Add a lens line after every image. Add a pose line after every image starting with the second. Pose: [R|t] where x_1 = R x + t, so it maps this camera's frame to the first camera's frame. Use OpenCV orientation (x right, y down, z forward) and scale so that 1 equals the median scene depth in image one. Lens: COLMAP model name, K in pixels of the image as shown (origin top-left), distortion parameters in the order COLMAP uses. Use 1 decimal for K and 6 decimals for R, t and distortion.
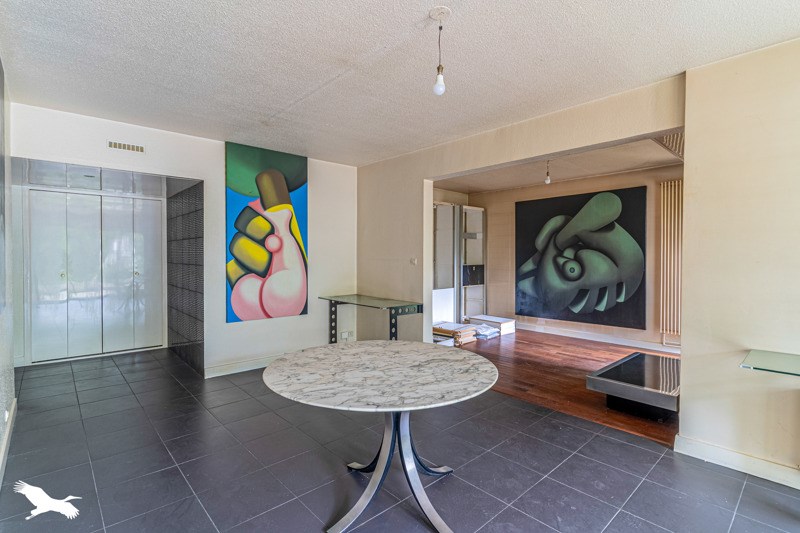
lens RADIAL K [[384.1, 0, 400.0], [0, 384.1, 266.5], [0, 0, 1]] dist [0.000095, -0.000070]
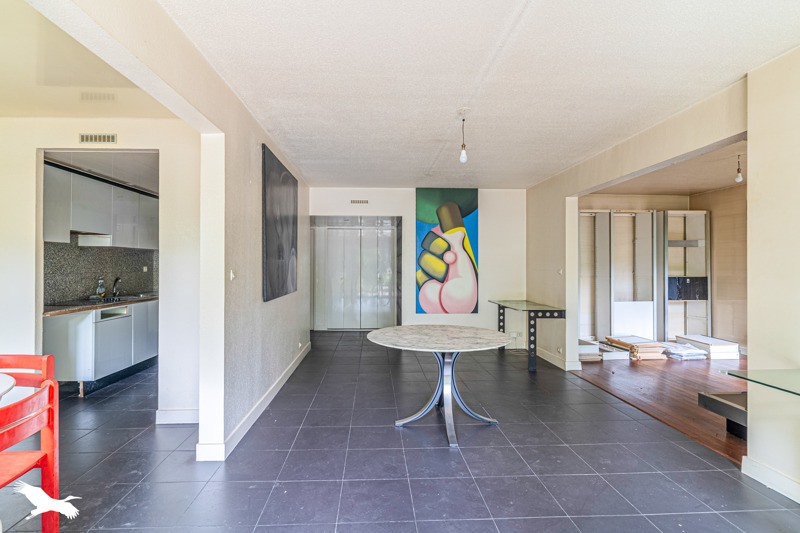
lens RADIAL K [[384.1, 0, 400.0], [0, 384.1, 266.5], [0, 0, 1]] dist [0.000095, -0.000070]
pose [[0.785940, -0.002990, -0.618295, 0.355652], [-0.015522, 0.999578, -0.024565, 0.006837], [0.618108, 0.028904, 0.785562, -0.152459]]
